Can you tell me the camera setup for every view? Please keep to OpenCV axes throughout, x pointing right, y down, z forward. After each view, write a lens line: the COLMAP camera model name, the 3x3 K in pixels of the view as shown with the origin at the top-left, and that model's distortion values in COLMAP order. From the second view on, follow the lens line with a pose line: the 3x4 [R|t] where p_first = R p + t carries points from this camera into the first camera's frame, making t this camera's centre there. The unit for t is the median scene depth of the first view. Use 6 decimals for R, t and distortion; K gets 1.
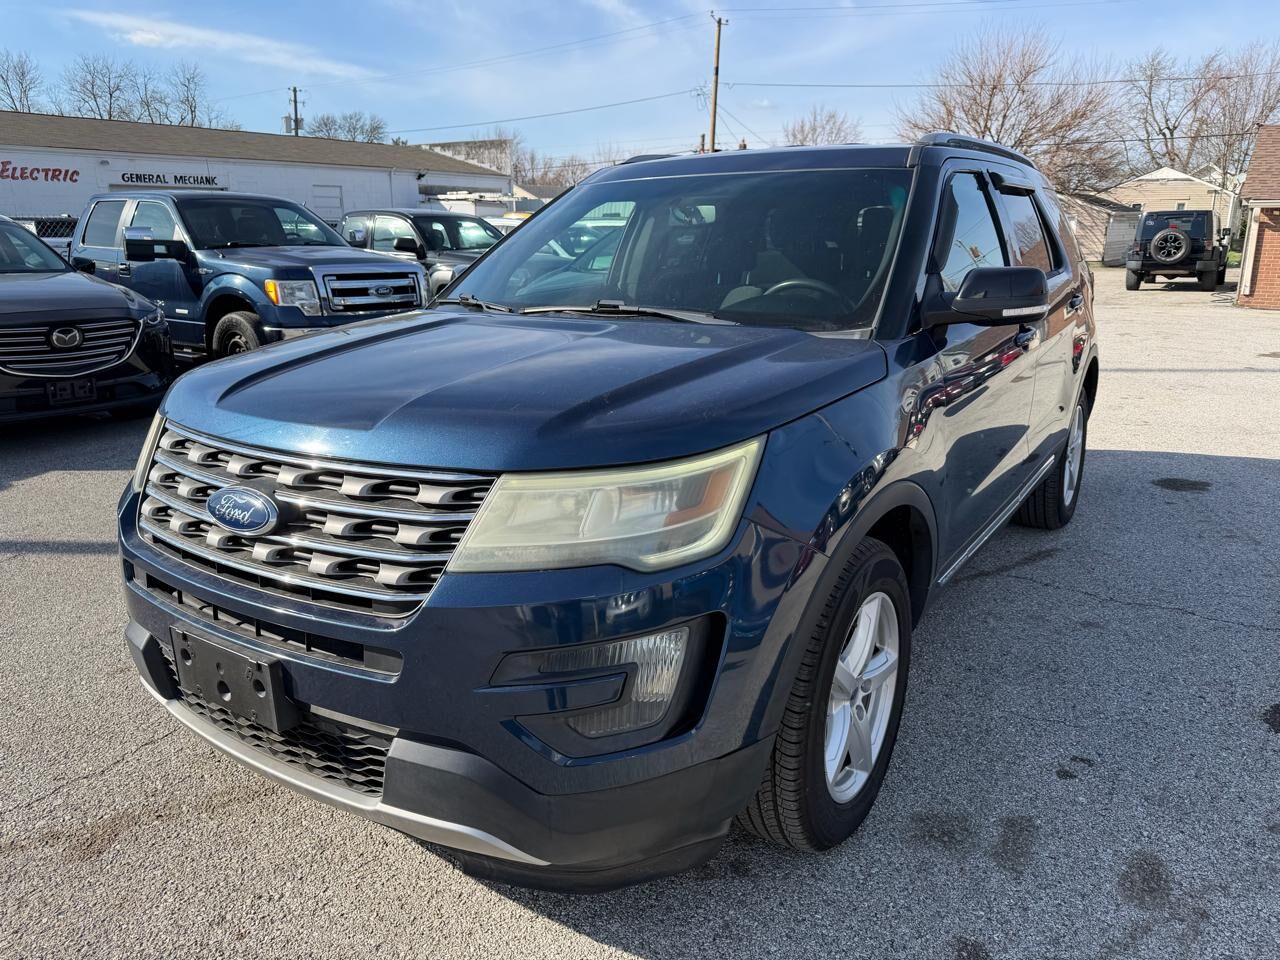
lens RADIAL K [[967.9, 0, 634.9], [0, 967.9, 483.4], [0, 0, 1]] dist [-0.000360, -0.009180]
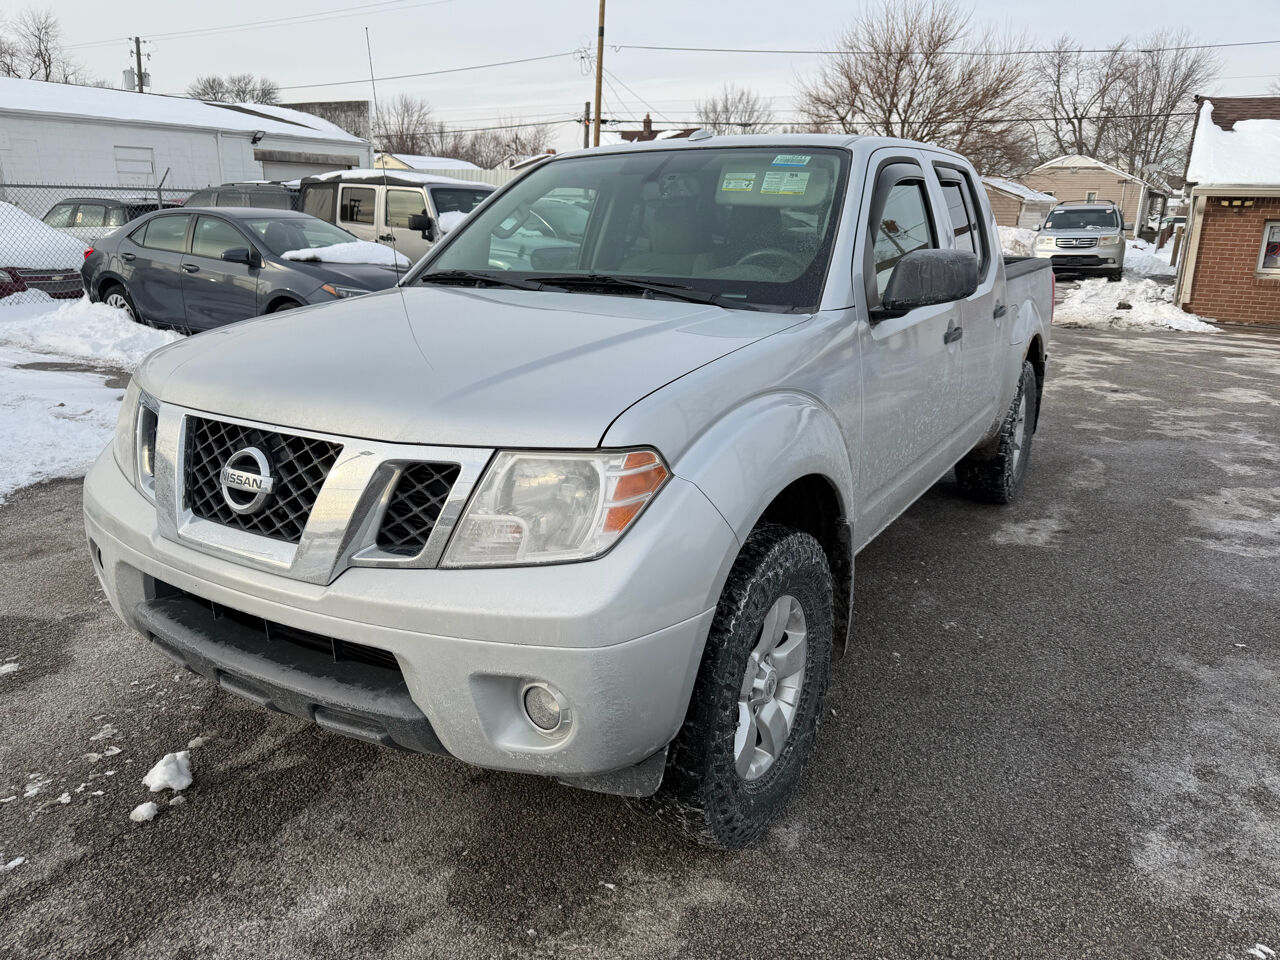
lens RADIAL K [[952.5, 0, 649.8], [0, 952.5, 478.1], [0, 0, 1]] dist [-0.000963, -0.008453]
pose [[0.996029, -0.002380, 0.089002, 0.052367], [0.000674, 0.999816, 0.019196, -0.030486], [-0.089031, -0.019060, 0.995846, 0.114099]]
